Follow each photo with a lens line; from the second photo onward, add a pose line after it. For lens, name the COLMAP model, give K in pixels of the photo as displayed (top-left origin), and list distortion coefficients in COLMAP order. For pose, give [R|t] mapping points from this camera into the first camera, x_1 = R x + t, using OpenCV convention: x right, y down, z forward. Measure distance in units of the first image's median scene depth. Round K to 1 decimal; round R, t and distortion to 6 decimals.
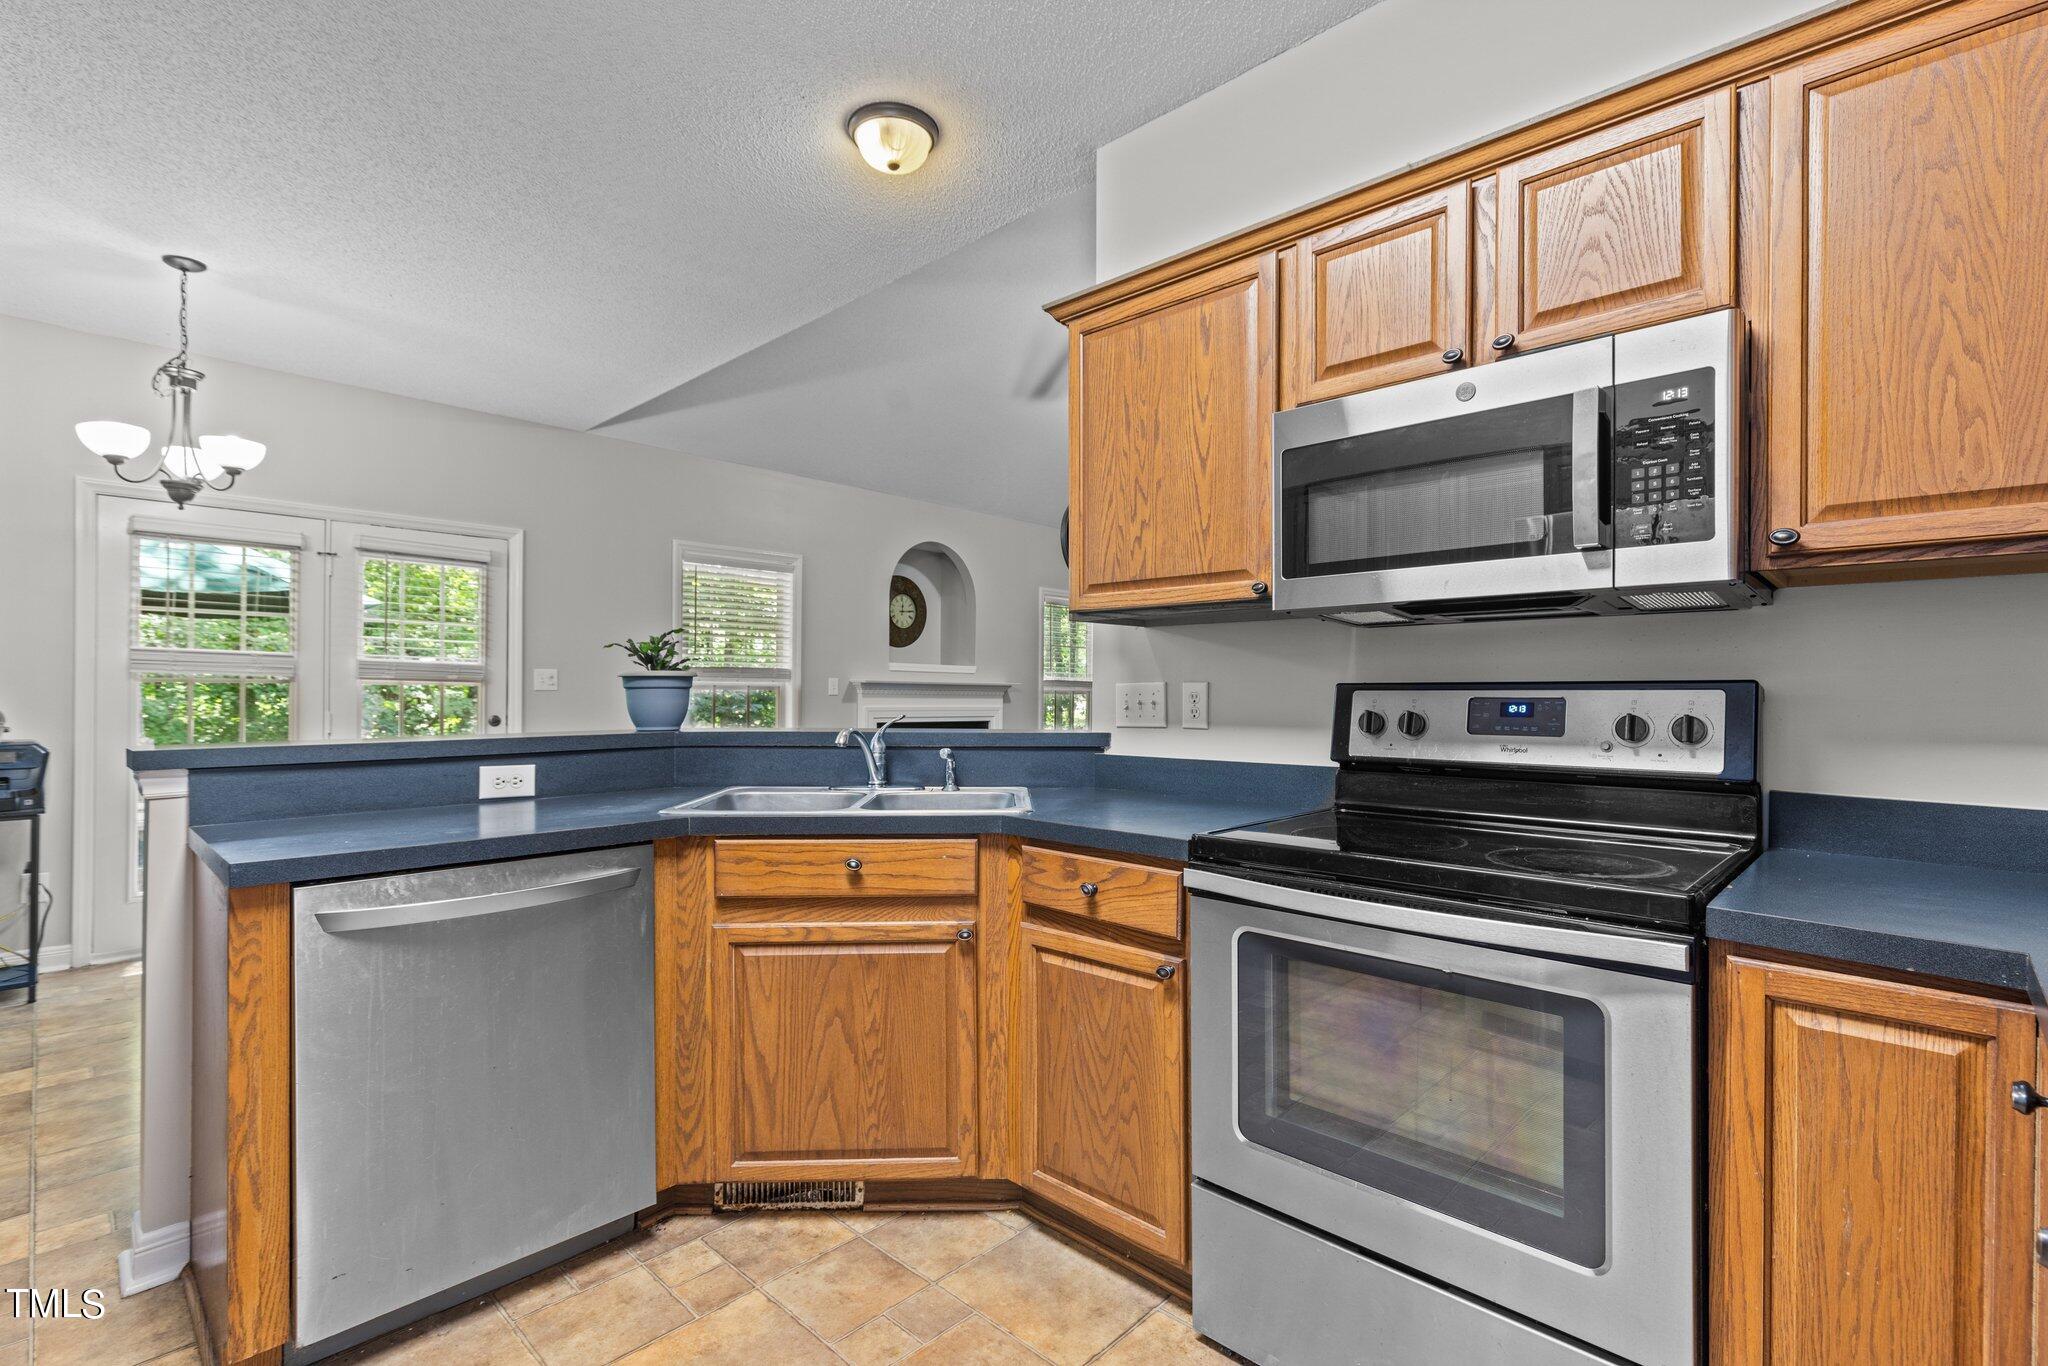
lens RADIAL K [[937.6, 0, 1035.5], [0, 937.6, 691.7], [0, 0, 1]] dist [0.005752, -0.002253]
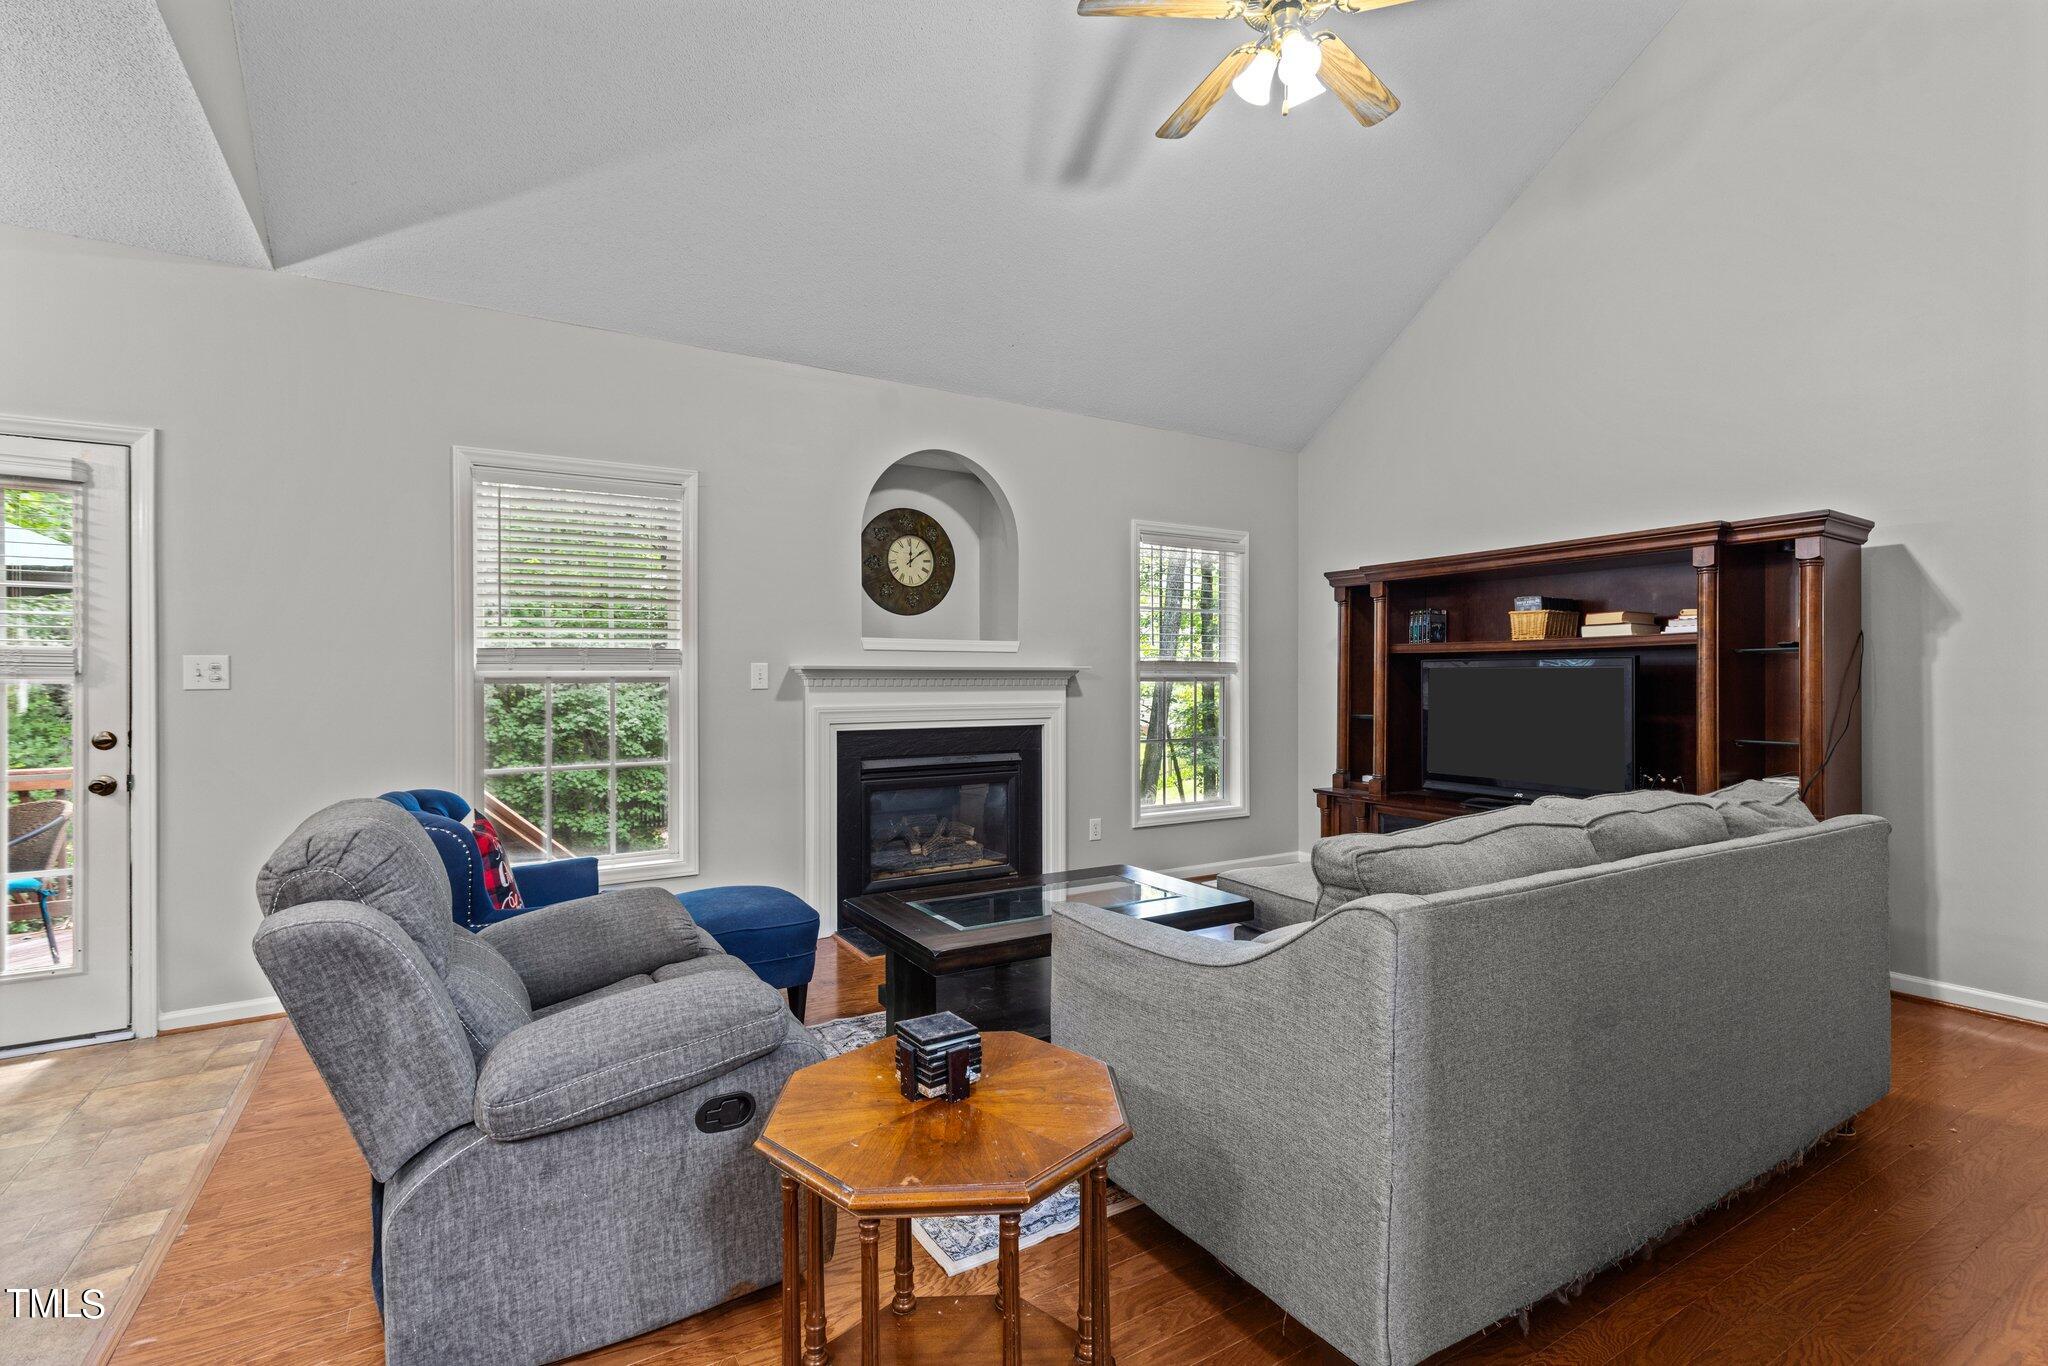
lens RADIAL K [[937.6, 0, 1041.7], [0, 937.6, 676.9], [0, 0, 1]] dist [0.005752, -0.002253]
pose [[0.968077, -0.006582, -0.250568, 0.420360], [0.008660, 0.999937, 0.007194, -0.023952], [0.250505, -0.009134, 0.968072, 1.353305]]
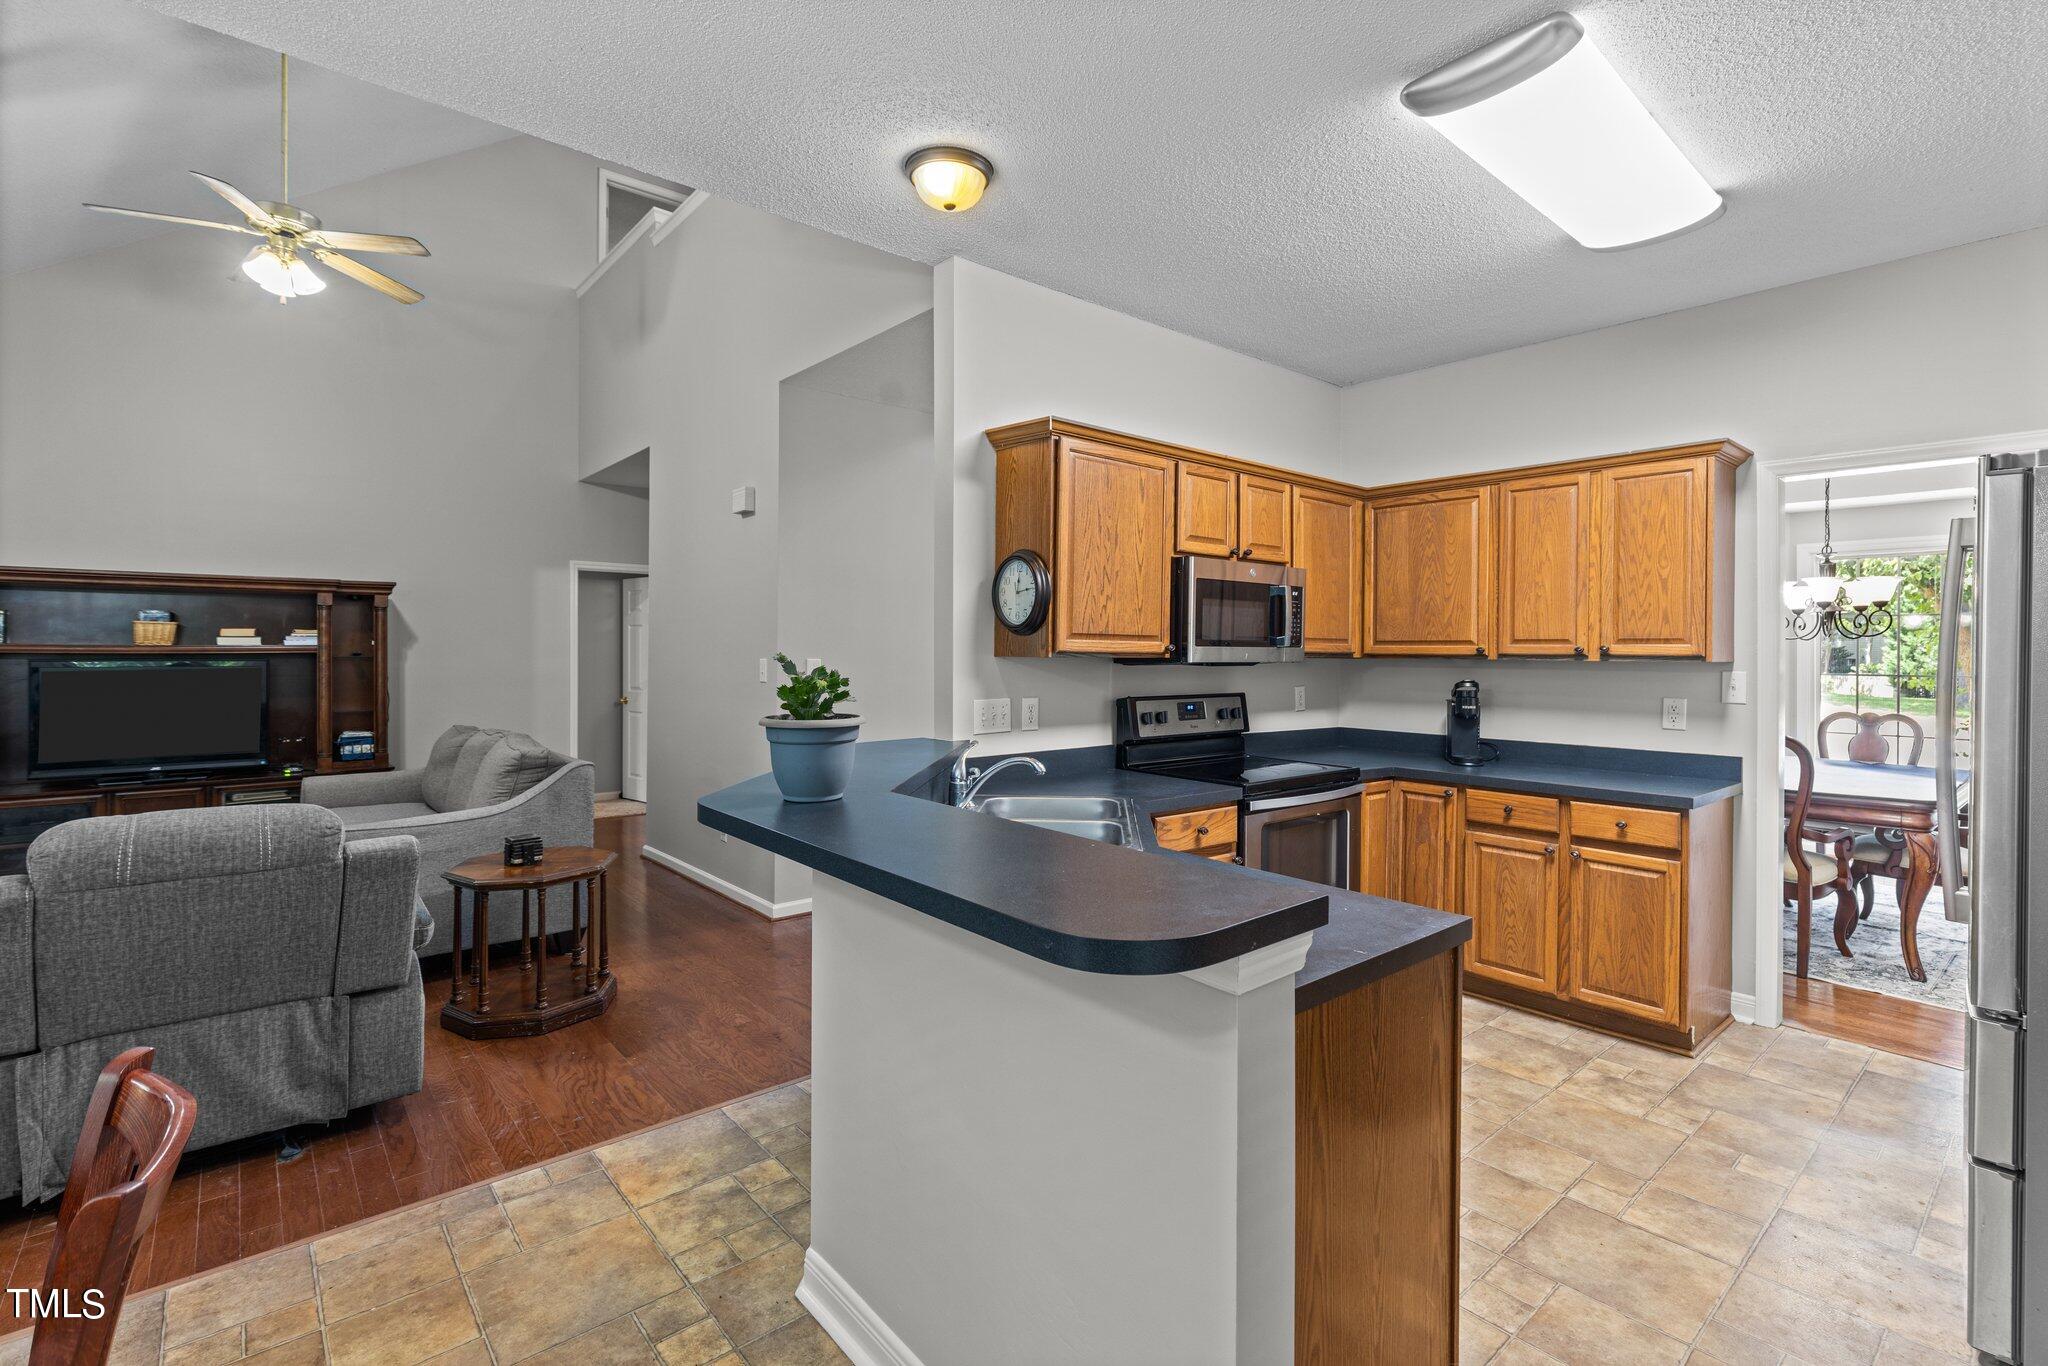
lens RADIAL K [[937.6, 0, 1016.6], [0, 937.6, 651.3], [0, 0, 1]] dist [0.005752, -0.002253]
pose [[0.104389, -0.002336, 0.994534, -1.392651], [-0.009759, 0.999947, 0.003373, -0.095227], [-0.994489, -0.010058, 0.104360, 0.982127]]
